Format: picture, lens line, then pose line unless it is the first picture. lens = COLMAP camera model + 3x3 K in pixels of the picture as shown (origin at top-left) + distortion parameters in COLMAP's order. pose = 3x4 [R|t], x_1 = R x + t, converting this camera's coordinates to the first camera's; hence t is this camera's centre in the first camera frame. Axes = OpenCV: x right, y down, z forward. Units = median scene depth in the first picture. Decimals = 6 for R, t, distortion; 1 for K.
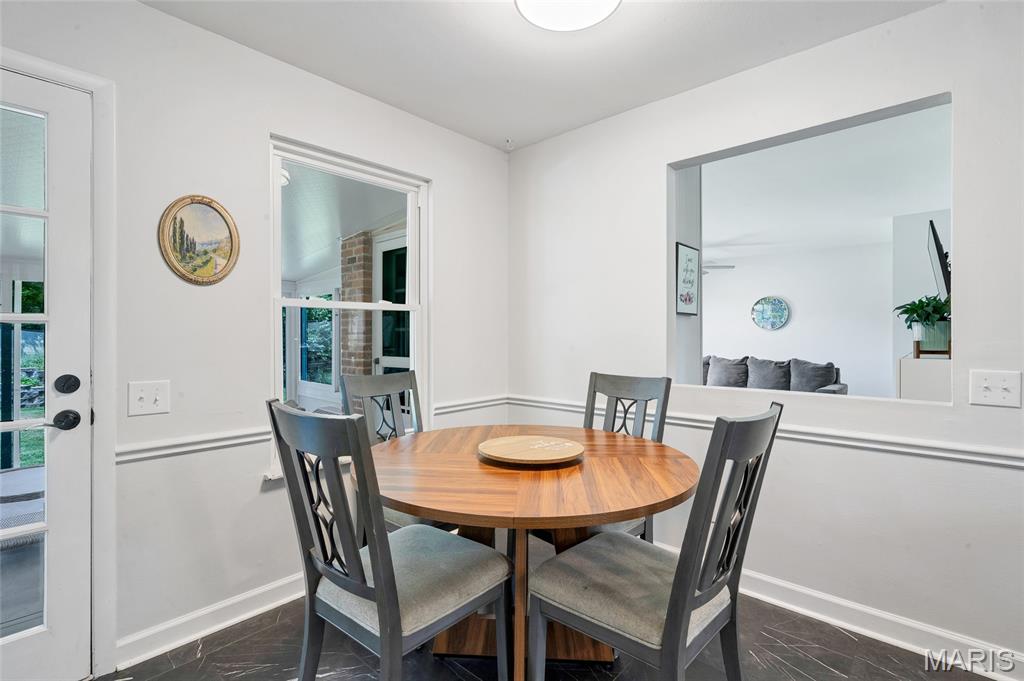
lens RADIAL K [[472.4, 0, 510.8], [0, 472.4, 335.7], [0, 0, 1]] dist [0.002007, 0.000364]
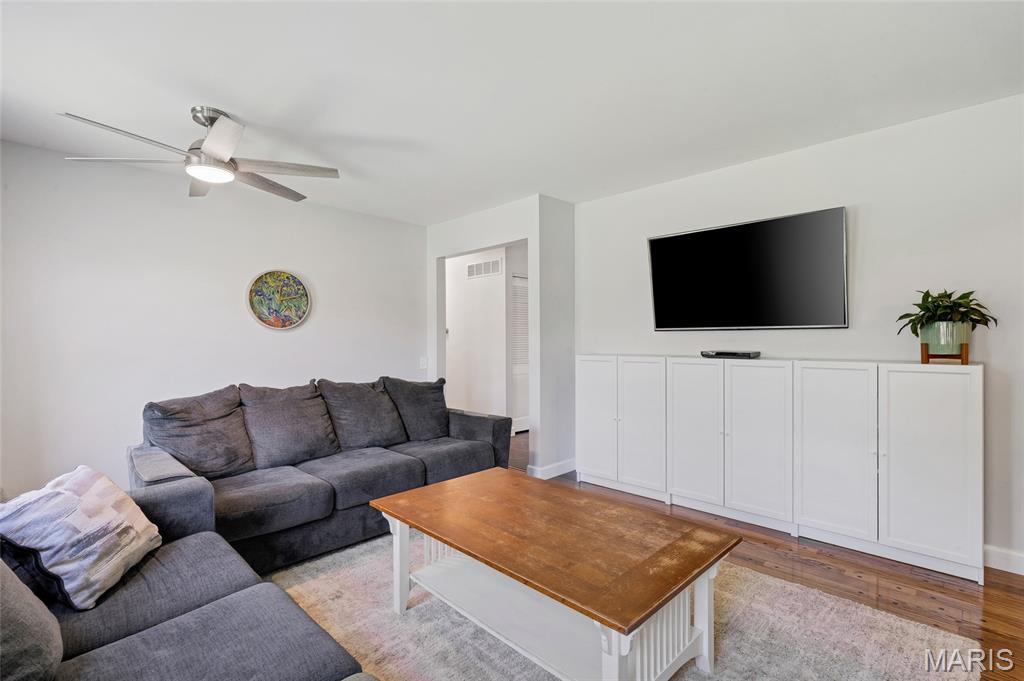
lens RADIAL K [[472.4, 0, 509.4], [0, 472.4, 340.0], [0, 0, 1]] dist [0.002007, 0.000364]
pose [[0.038661, 0.000269, 0.999252, -0.006380], [0.002281, 0.999997, -0.000357, 0.001480], [-0.999250, 0.002294, 0.038660, 0.849230]]
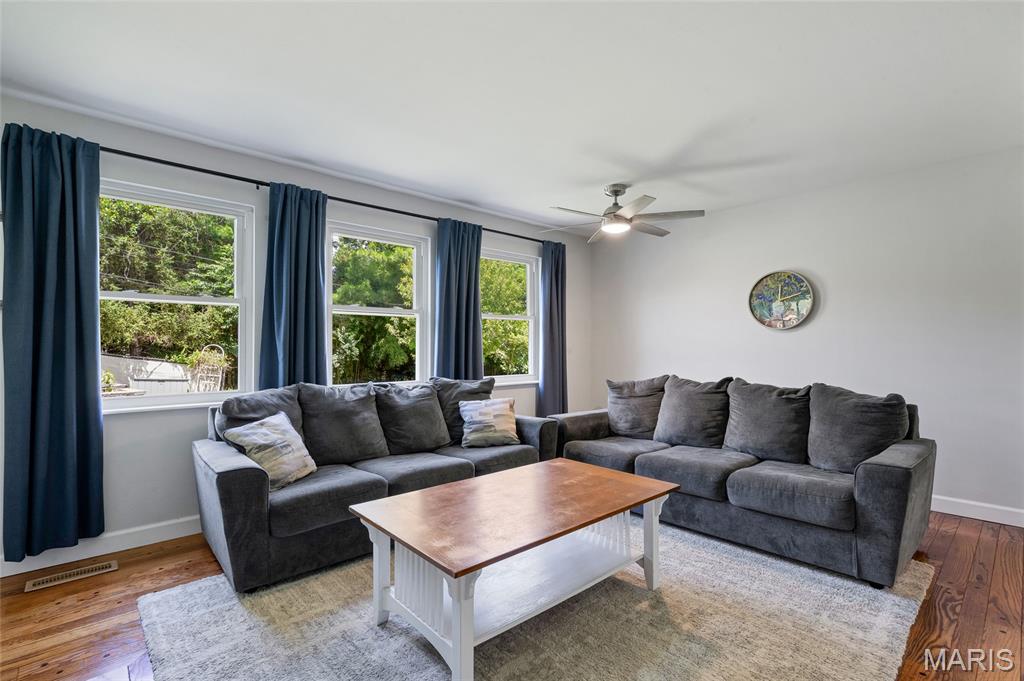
lens RADIAL K [[472.4, 0, 510.9], [0, 472.4, 339.4], [0, 0, 1]] dist [0.002007, 0.000364]
pose [[0.995750, -0.003405, -0.092037, 0.334188], [0.001968, 0.999875, -0.015695, 0.009570], [0.092079, 0.015447, 0.995632, 0.489721]]
